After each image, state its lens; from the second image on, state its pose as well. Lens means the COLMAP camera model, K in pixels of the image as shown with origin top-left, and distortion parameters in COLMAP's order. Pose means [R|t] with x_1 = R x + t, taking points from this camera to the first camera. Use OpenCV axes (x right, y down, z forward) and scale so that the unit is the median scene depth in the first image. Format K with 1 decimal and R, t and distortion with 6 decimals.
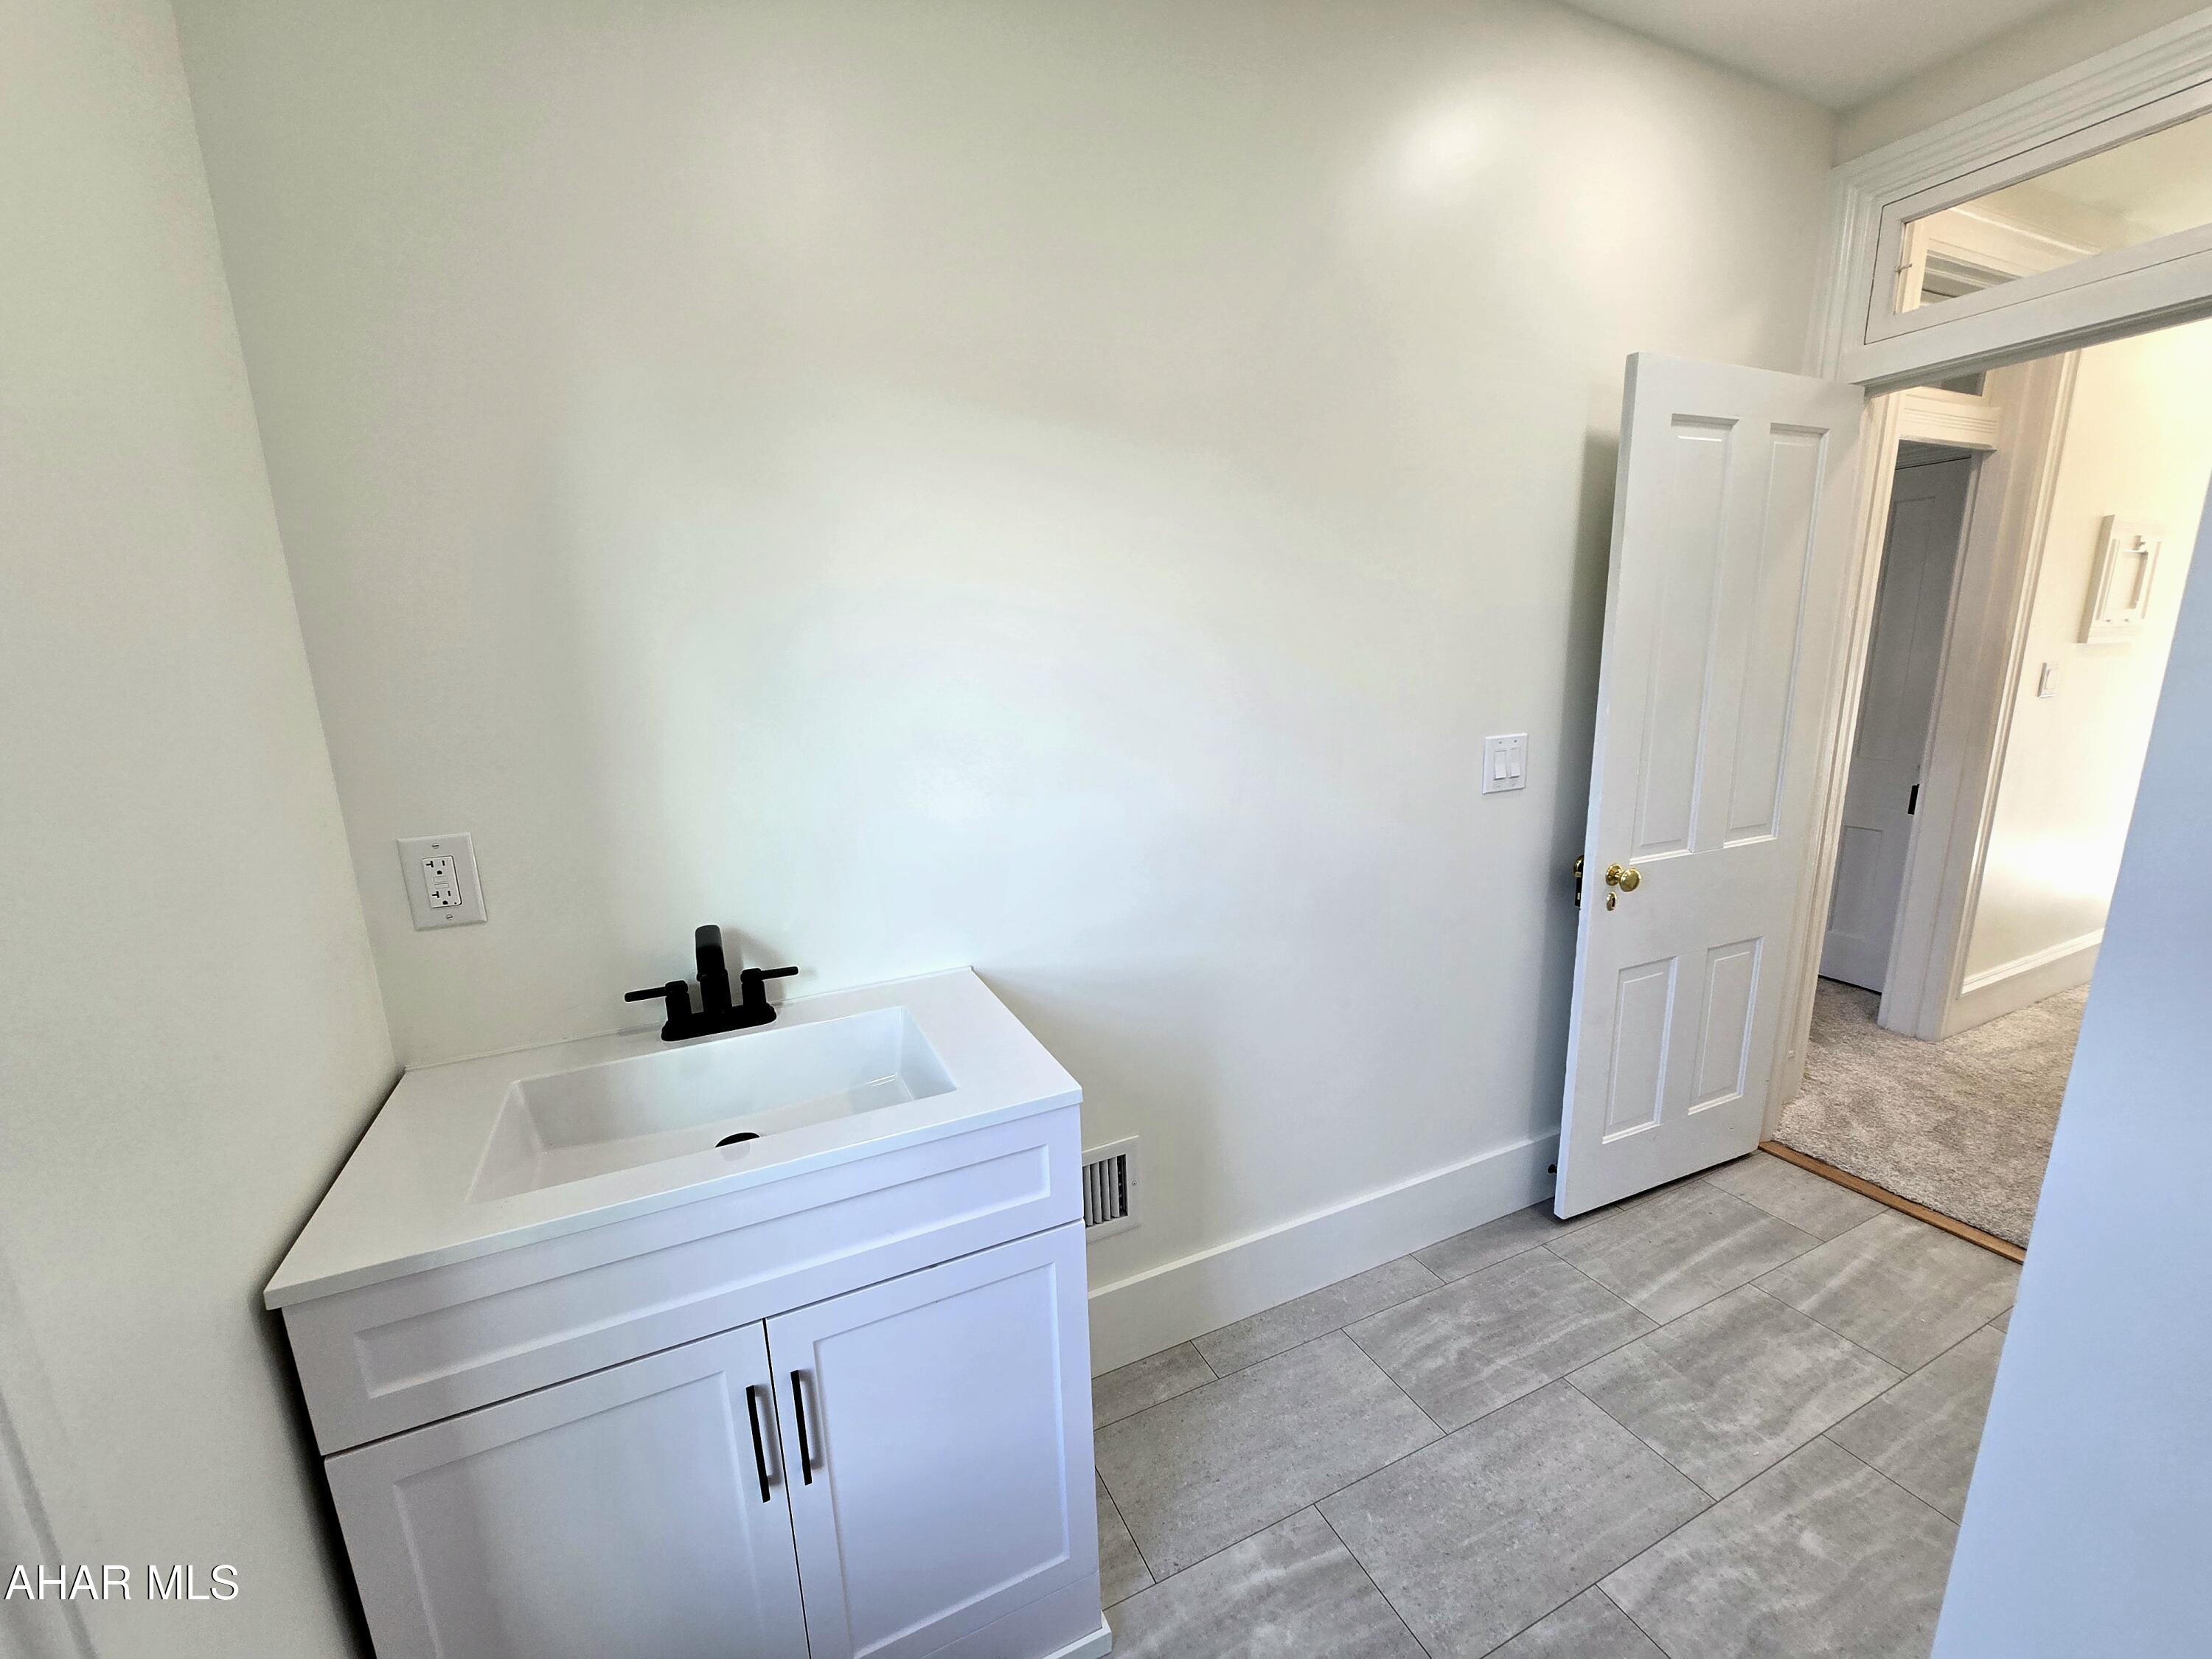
lens RADIAL K [[903.8, 0, 1113.0], [0, 903.8, 846.8], [0, 0, 1]] dist [-0.002307, 0.000697]
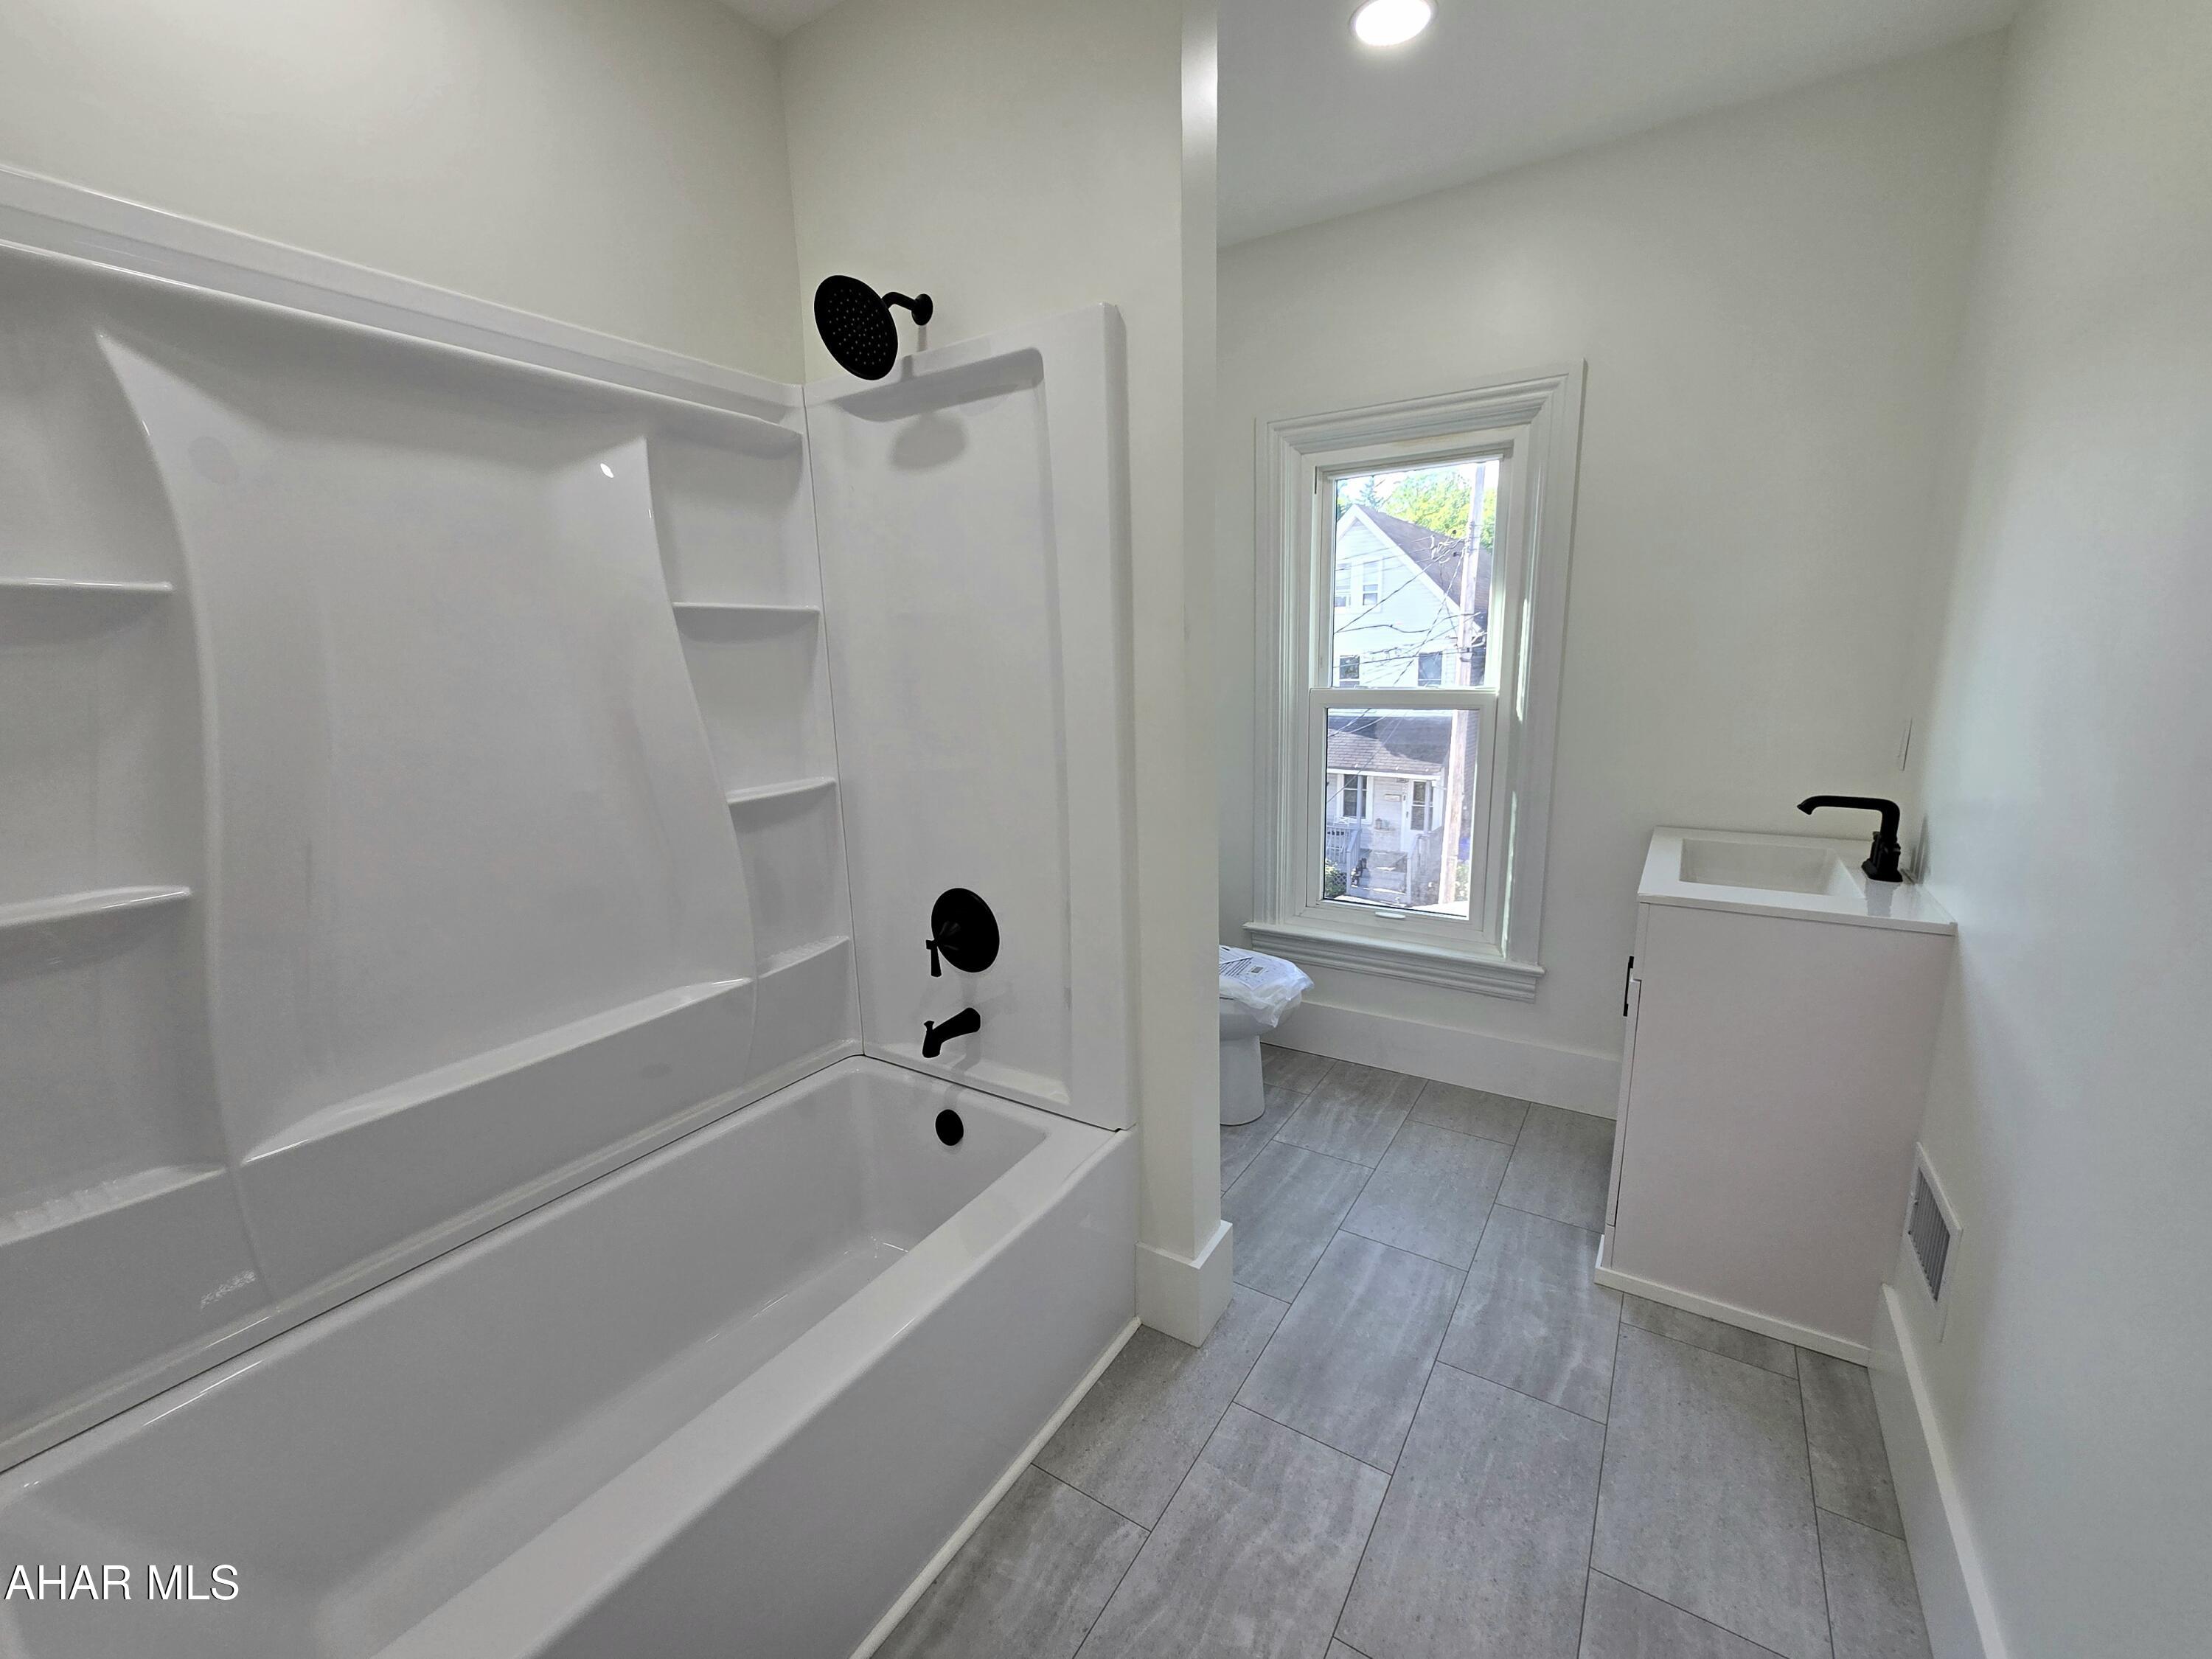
lens RADIAL K [[903.8, 0, 1113.0], [0, 903.8, 846.8], [0, 0, 1]] dist [-0.002307, 0.000697]
pose [[-0.845945, 0.157423, -0.509504, 1.217772], [-0.070436, 0.914079, 0.399372, -0.299872], [0.528597, 0.373734, -0.762173, 1.319699]]
